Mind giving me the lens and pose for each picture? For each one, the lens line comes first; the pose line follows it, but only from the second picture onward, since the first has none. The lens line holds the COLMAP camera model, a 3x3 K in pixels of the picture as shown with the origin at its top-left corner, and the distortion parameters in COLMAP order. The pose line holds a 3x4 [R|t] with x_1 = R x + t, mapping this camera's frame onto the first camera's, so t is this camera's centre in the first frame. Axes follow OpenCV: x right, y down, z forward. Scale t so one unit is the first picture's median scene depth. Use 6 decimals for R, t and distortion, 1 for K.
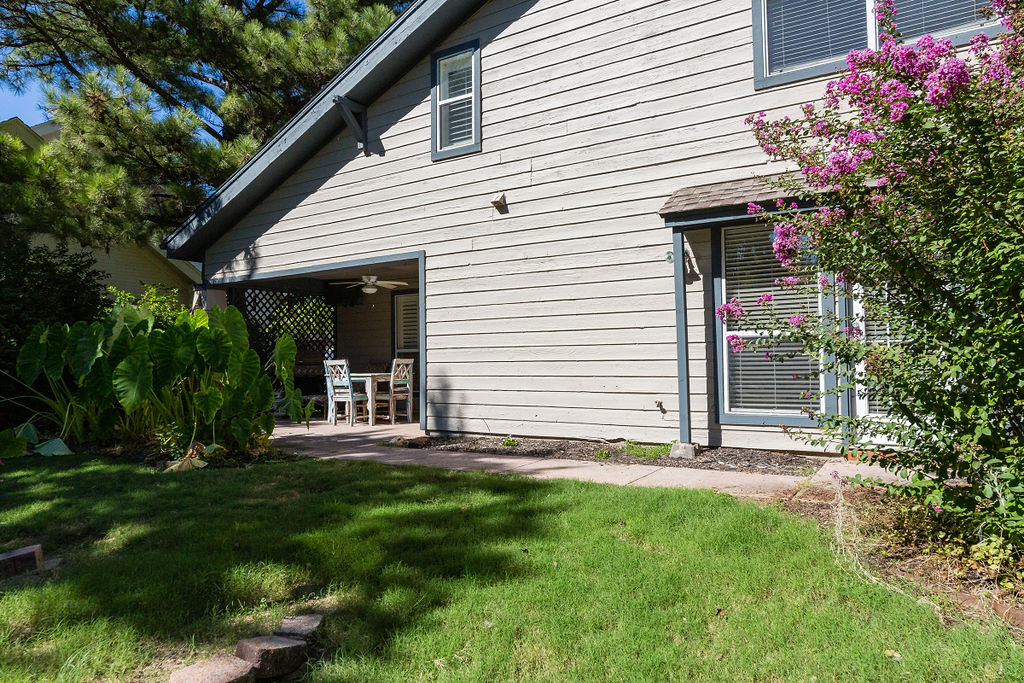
lens RADIAL K [[690.7, 0, 515.7], [0, 690.7, 321.2], [0, 0, 1]] dist [0.002161, 0.000174]
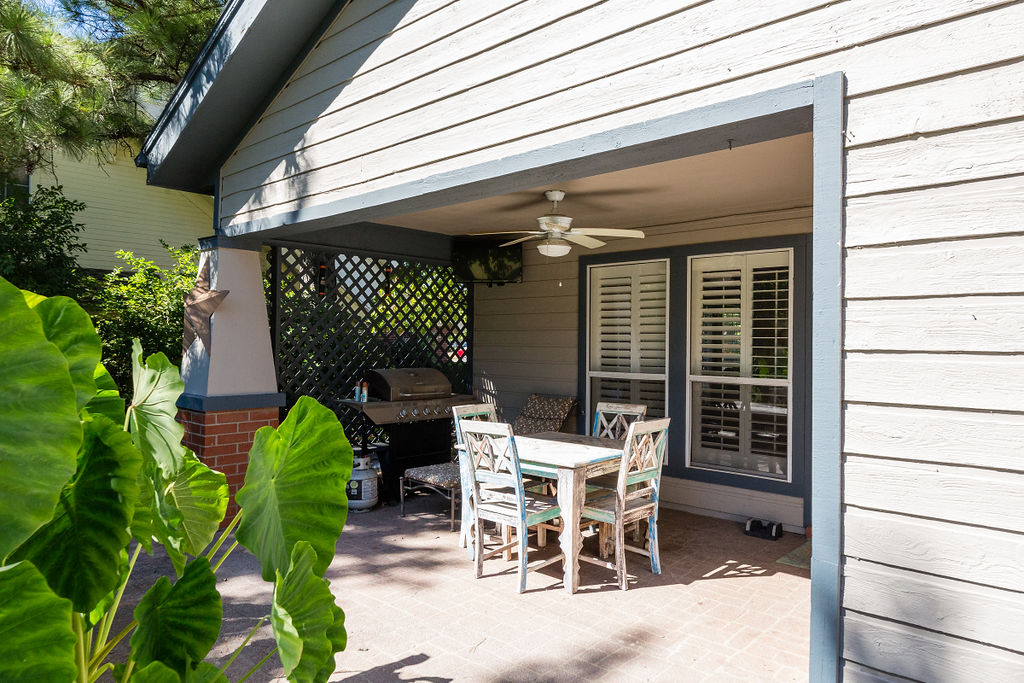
lens RADIAL K [[700.4, 0, 512.0], [0, 700.4, 341.5], [0, 0, 1]] dist [0.003000, 0.001175]
pose [[0.984651, 0.026350, -0.172534, -0.166110], [-0.016705, 0.998227, 0.057122, -0.011660], [0.173733, -0.053363, 0.983346, 0.573473]]
